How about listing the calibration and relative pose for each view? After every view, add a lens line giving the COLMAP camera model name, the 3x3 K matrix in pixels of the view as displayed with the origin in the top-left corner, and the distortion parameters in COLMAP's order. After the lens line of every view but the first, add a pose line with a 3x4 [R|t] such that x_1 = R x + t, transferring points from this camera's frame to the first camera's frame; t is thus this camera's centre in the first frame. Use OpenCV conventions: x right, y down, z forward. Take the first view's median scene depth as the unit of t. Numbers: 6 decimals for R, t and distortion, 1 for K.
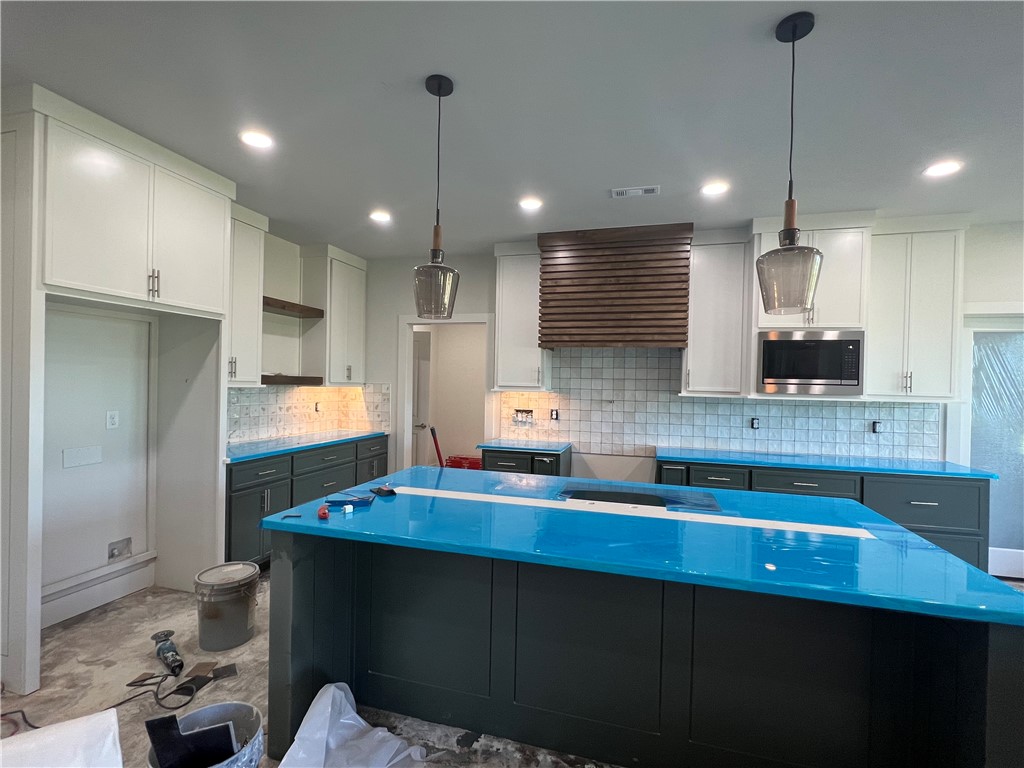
lens RADIAL K [[477.9, 0, 512.0], [0, 477.9, 384.0], [0, 0, 1]] dist [-0.000064, 0.000028]
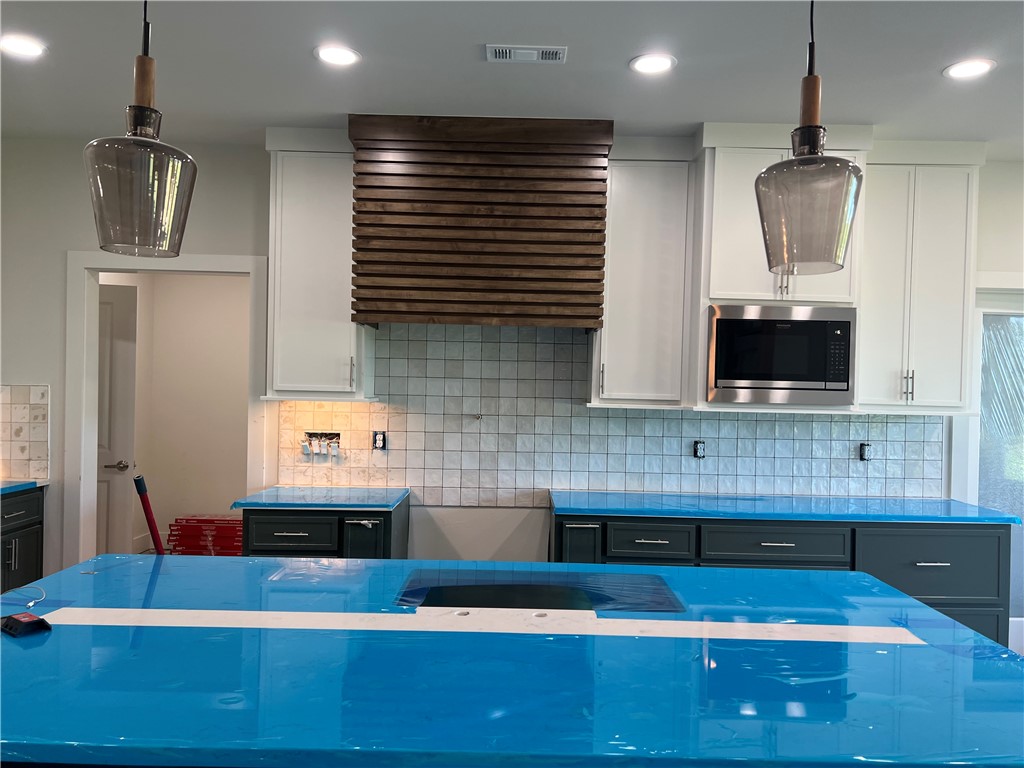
lens RADIAL K [[756.5, 0, 514.2], [0, 756.5, 390.4], [0, 0, 1]] dist [0.099348, -0.136458]
pose [[0.959784, -0.001355, 0.280737, -0.012421], [-0.001824, 0.999937, 0.011063, -0.006894], [-0.280735, -0.011130, 0.959721, 0.099184]]
